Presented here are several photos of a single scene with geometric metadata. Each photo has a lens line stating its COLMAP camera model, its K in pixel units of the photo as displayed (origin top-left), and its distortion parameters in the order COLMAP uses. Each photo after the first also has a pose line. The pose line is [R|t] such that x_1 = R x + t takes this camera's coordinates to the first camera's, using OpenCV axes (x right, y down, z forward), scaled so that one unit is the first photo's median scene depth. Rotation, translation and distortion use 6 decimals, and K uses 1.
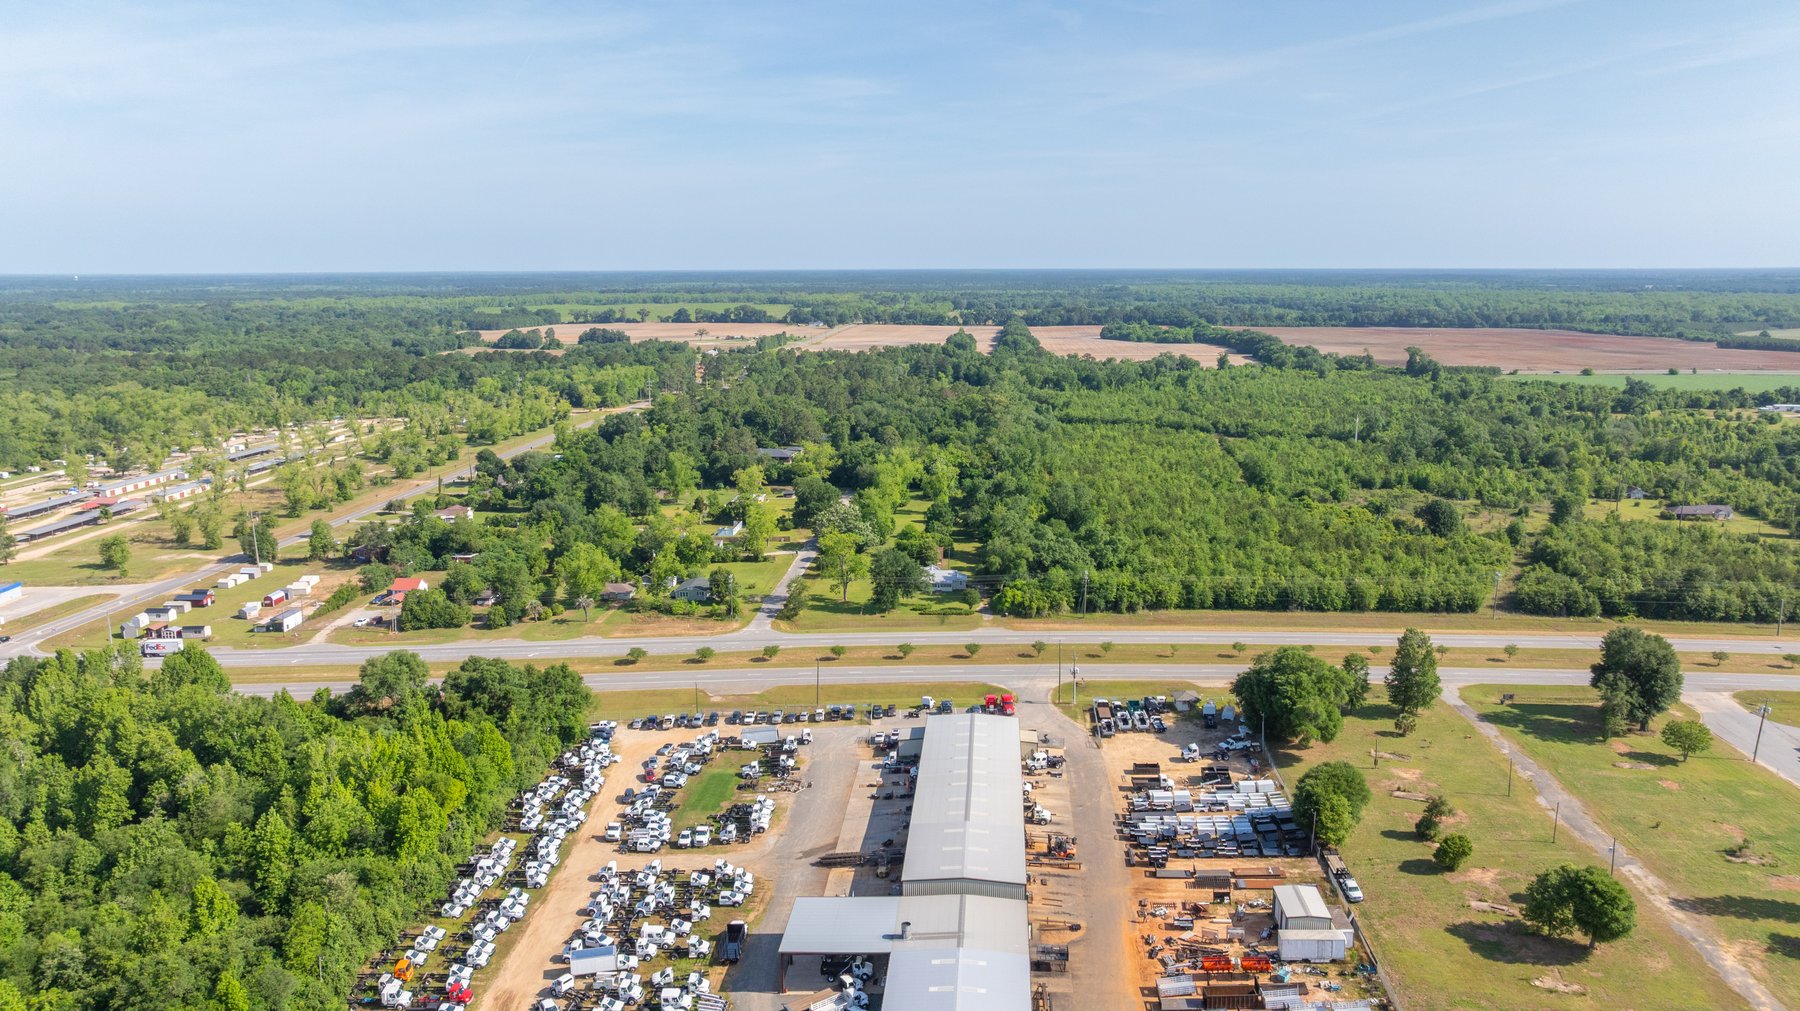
lens RADIAL K [[1273.1, 0, 892.2], [0, 1273.1, 499.4], [0, 0, 1]] dist [-0.024123, 0.018552]
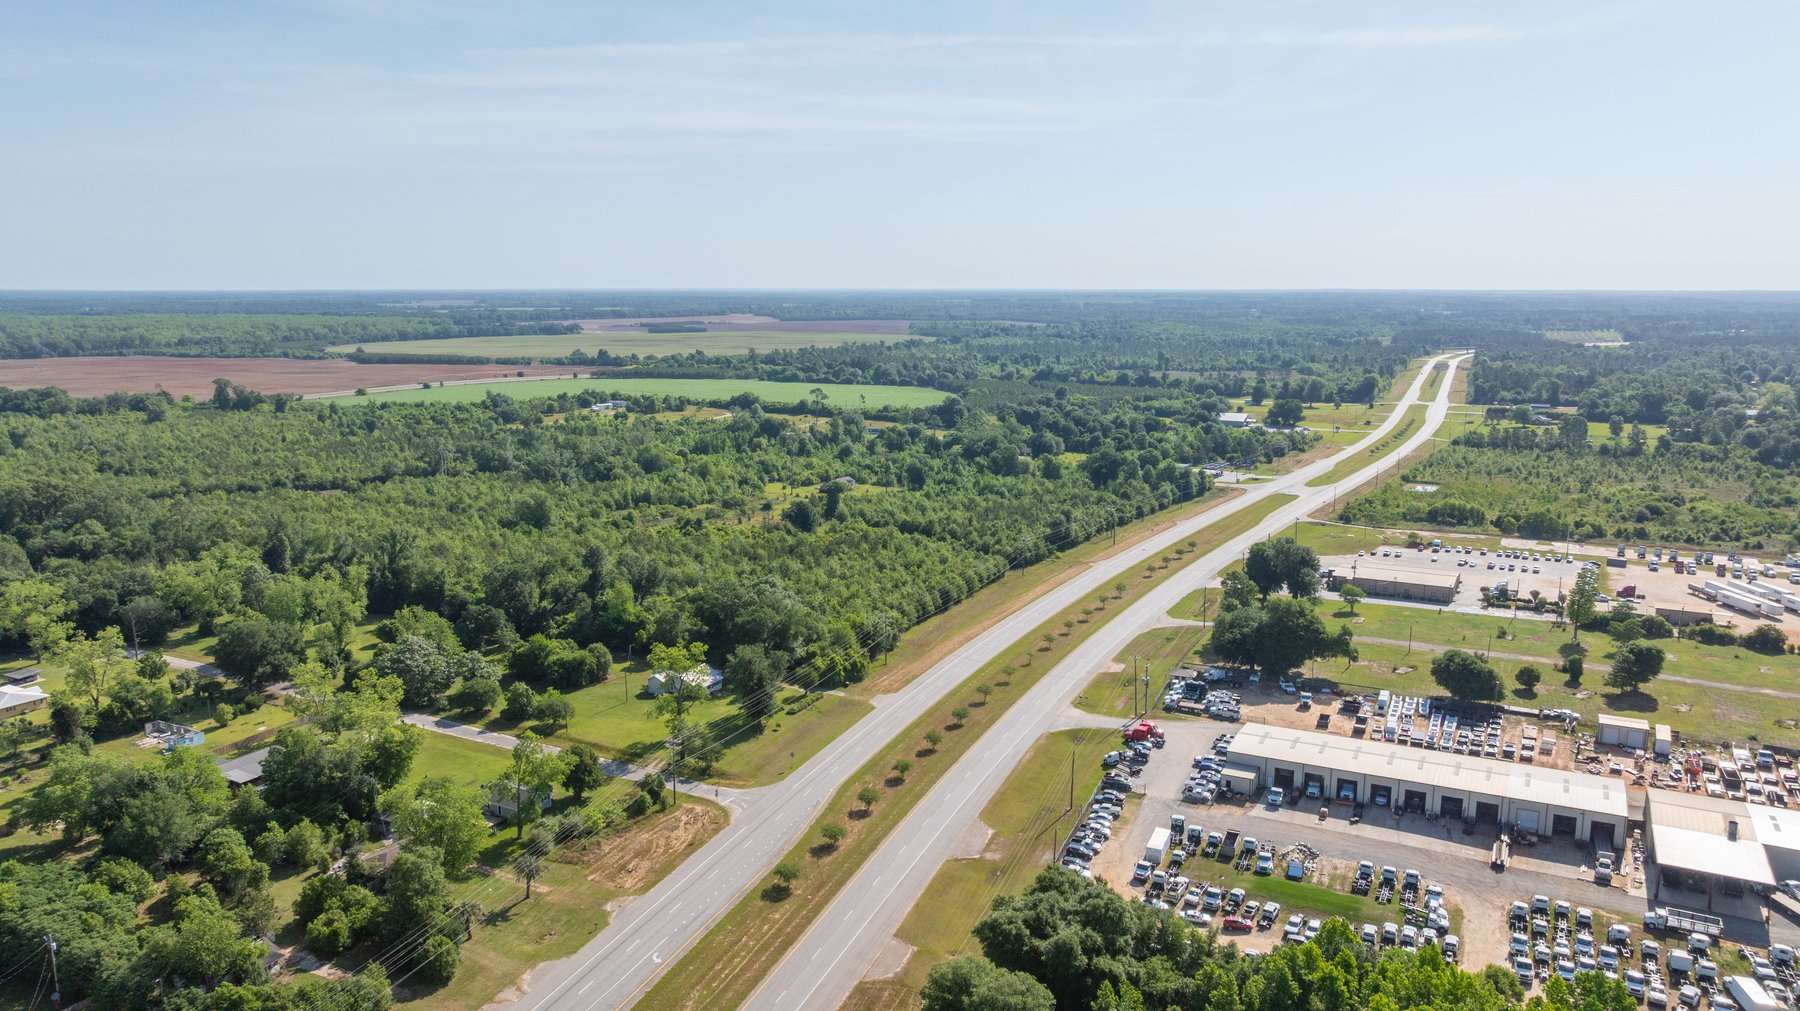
lens RADIAL K [[1273.1, 0, 901.3], [0, 1273.1, 509.9], [0, 0, 1]] dist [-0.024123, 0.018552]
pose [[0.394871, -0.154724, 0.905614, -0.371510], [0.162072, 0.981989, 0.097105, -0.059678], [-0.904328, 0.108431, 0.412836, 0.320206]]
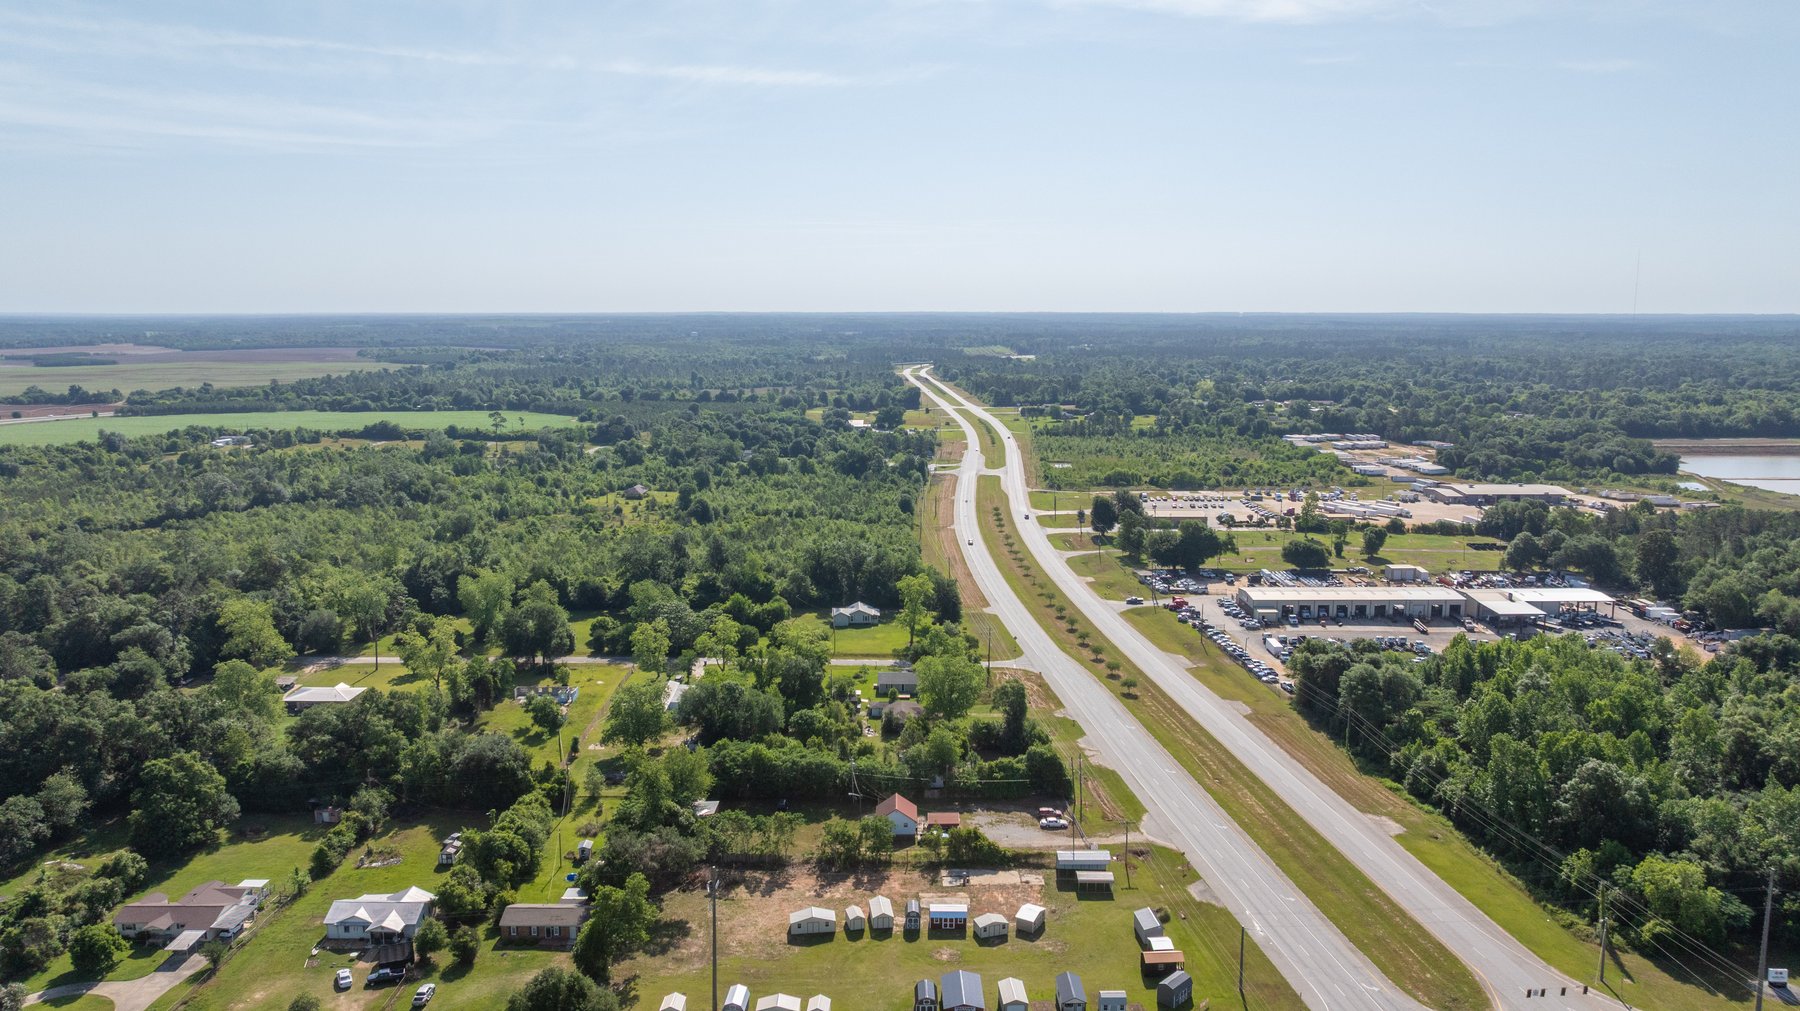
lens RADIAL K [[1273.1, 0, 903.5], [0, 1273.1, 505.5], [0, 0, 1]] dist [-0.024123, 0.018552]
pose [[-0.079769, -0.147744, 0.985804, -0.602247], [0.178837, 0.970788, 0.159964, -0.113958], [-0.980640, 0.189058, -0.051016, 0.593226]]
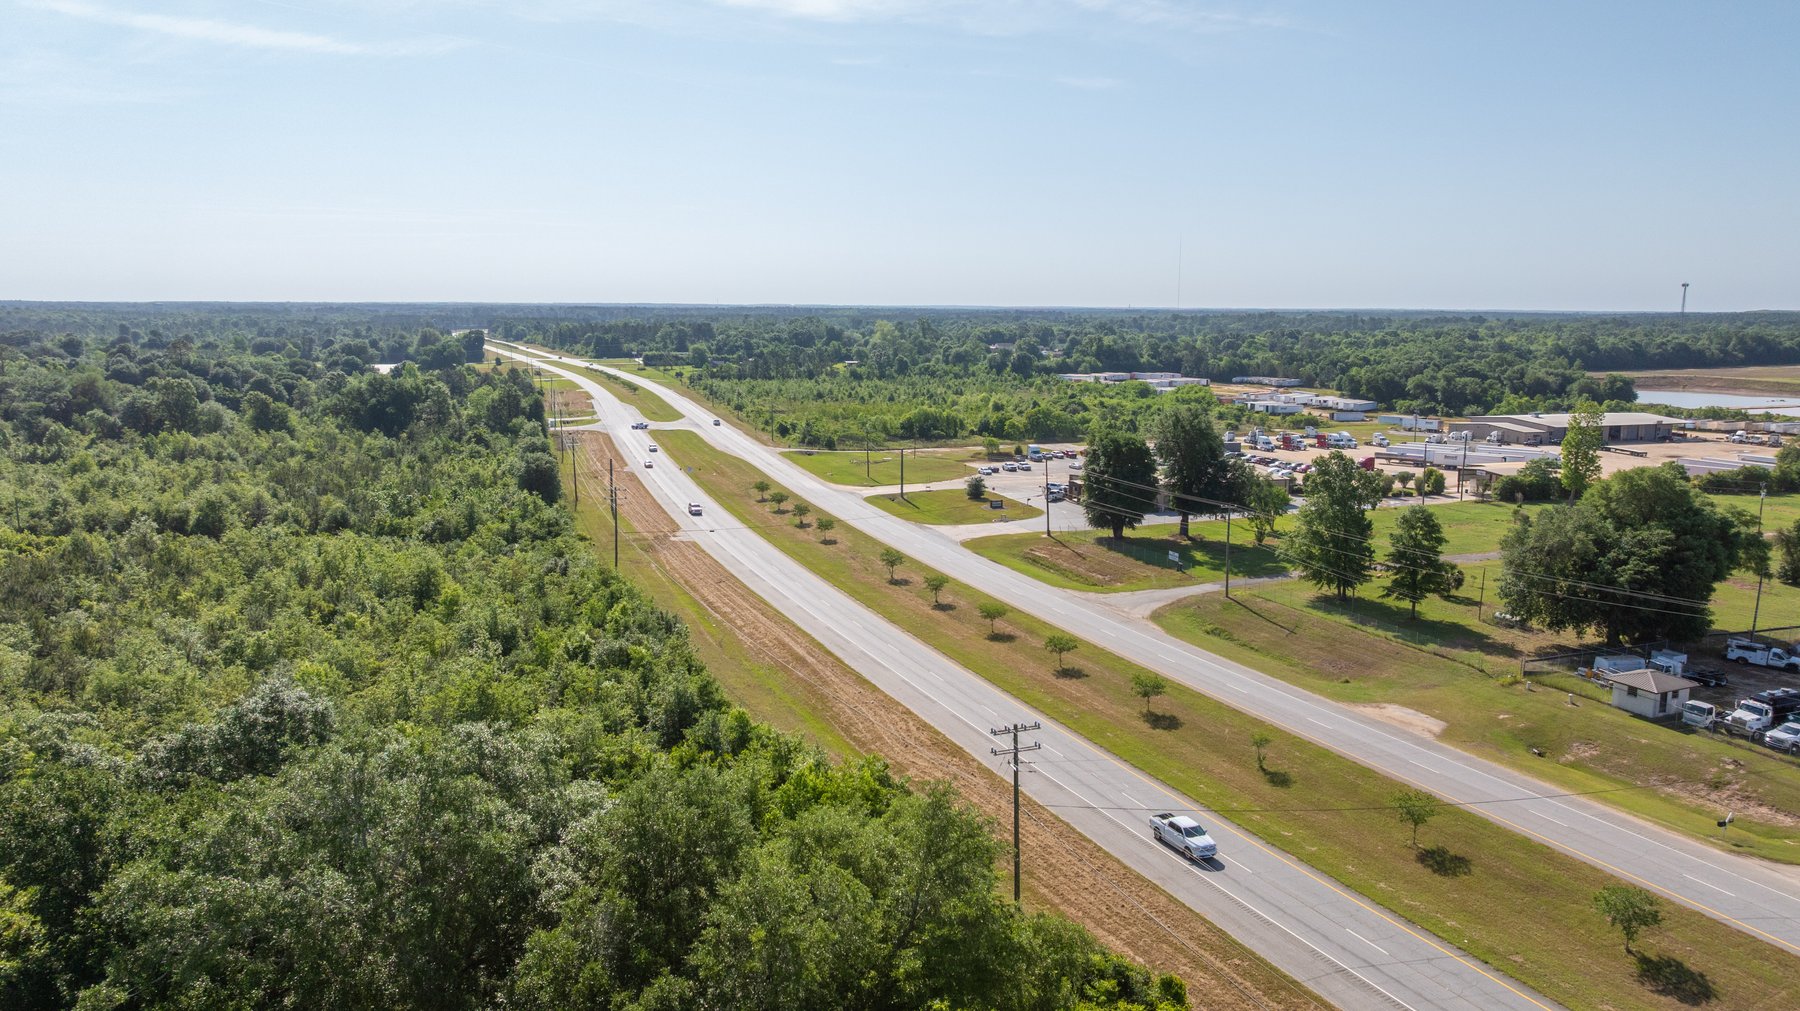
lens RADIAL K [[1273.1, 0, 916.1], [0, 1273.1, 520.6], [0, 0, 1]] dist [-0.024123, 0.018552]
pose [[-0.423671, -0.149926, 0.893322, -0.024917], [0.155225, 0.959602, 0.234668, -0.018435], [-0.892417, 0.238088, -0.383284, 0.586290]]
